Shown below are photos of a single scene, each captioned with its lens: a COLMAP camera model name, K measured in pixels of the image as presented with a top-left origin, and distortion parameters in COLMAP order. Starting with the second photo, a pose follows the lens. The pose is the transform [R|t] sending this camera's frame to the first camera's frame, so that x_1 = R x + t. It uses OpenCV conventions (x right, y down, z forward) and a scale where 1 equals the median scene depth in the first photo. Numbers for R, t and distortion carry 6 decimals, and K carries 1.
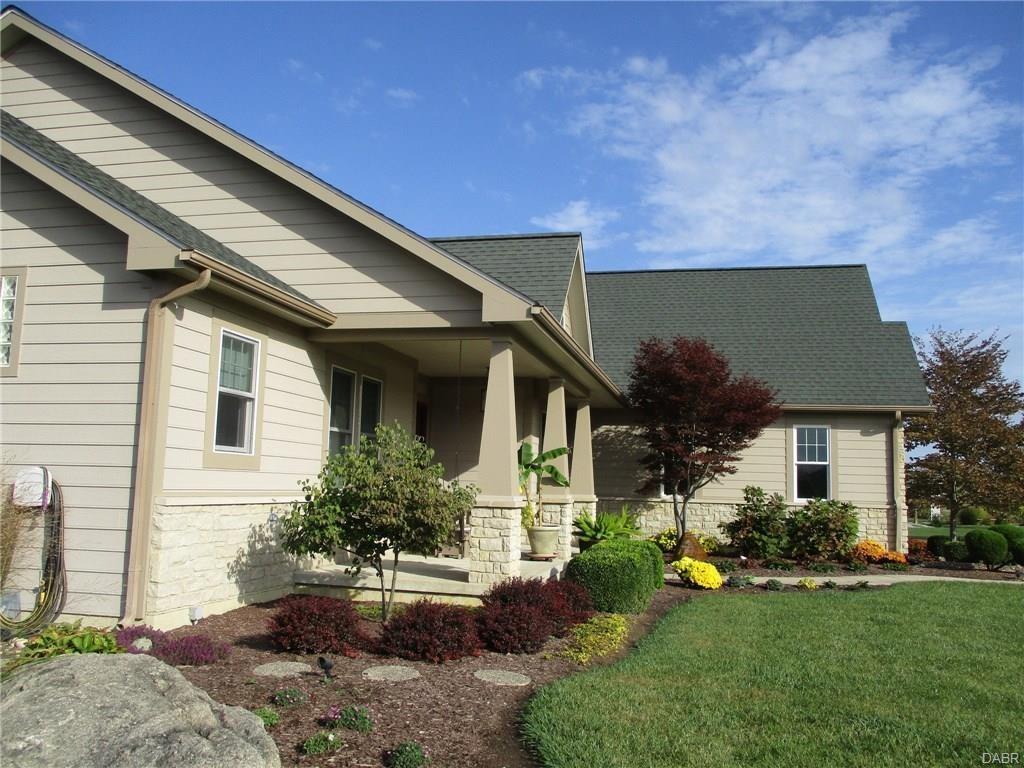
lens RADIAL K [[859.1, 0, 512.0], [0, 859.1, 384.0], [0, 0, 1]] dist [-0.006743, -0.002690]
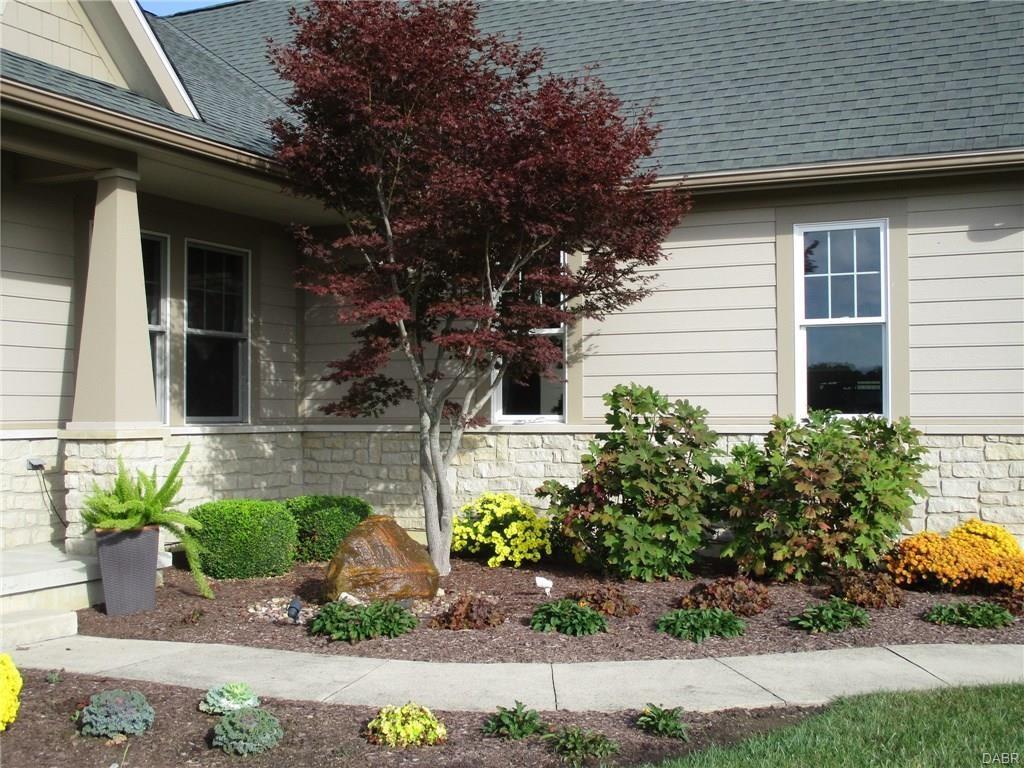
lens RADIAL K [[1282.7, 0, 512.0], [0, 1282.7, 384.0], [0, 0, 1]] dist [-0.011149, -0.024898]
pose [[0.975393, -0.036218, -0.217480, 0.330140], [0.056271, 0.994641, 0.086731, 0.062263], [0.213173, -0.096835, 0.972204, 0.413072]]
